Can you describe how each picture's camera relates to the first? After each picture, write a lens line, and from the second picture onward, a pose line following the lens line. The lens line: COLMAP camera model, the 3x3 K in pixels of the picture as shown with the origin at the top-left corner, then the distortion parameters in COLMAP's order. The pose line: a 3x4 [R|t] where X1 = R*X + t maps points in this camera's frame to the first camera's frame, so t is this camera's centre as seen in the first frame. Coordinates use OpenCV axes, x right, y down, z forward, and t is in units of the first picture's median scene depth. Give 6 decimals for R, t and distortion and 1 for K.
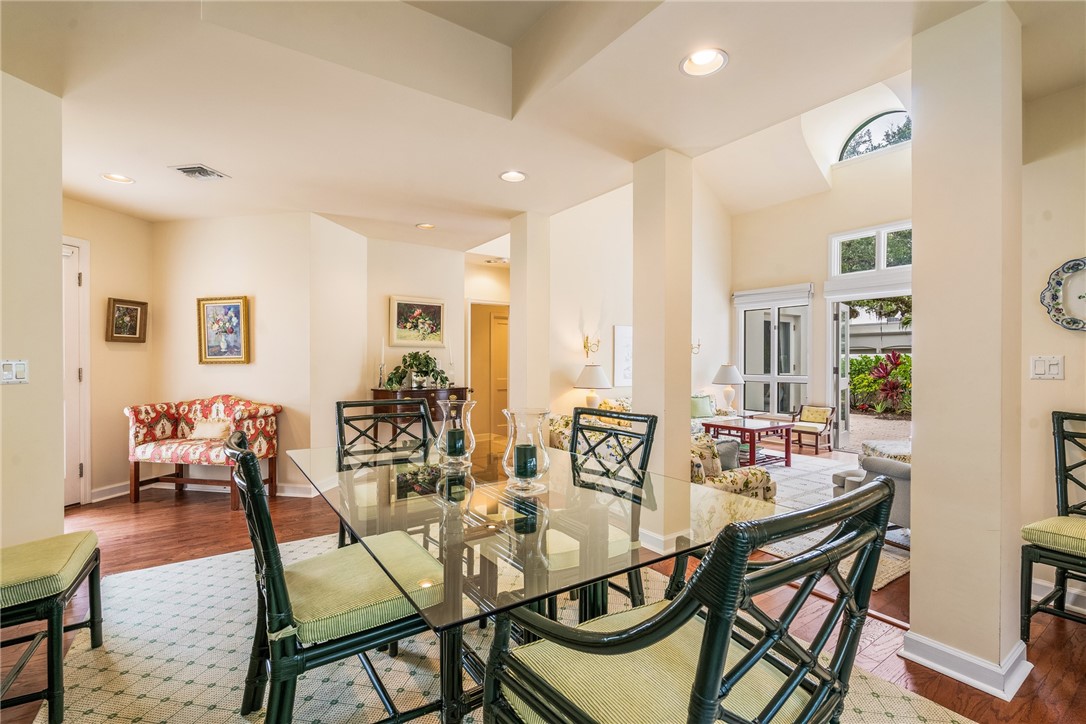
lens RADIAL K [[489.5, 0, 543.0], [0, 489.5, 362.0], [0, 0, 1]] dist [-0.001412, -0.000212]
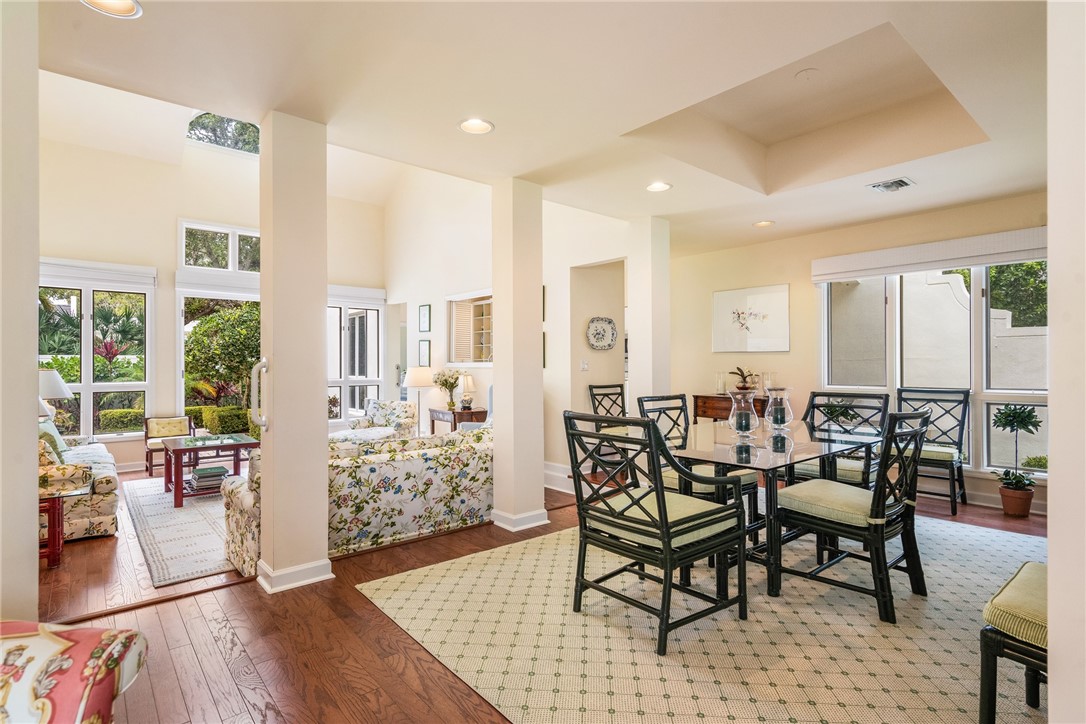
lens RADIAL K [[538.8, 0, 549.6], [0, 538.8, 363.8], [0, 0, 1]] dist [0.001607, -0.000178]
pose [[-0.103437, -0.008320, 0.994601, -0.542223], [0.002750, 0.999959, 0.008651, -0.007956], [-0.994632, 0.003630, -0.103409, 0.555156]]
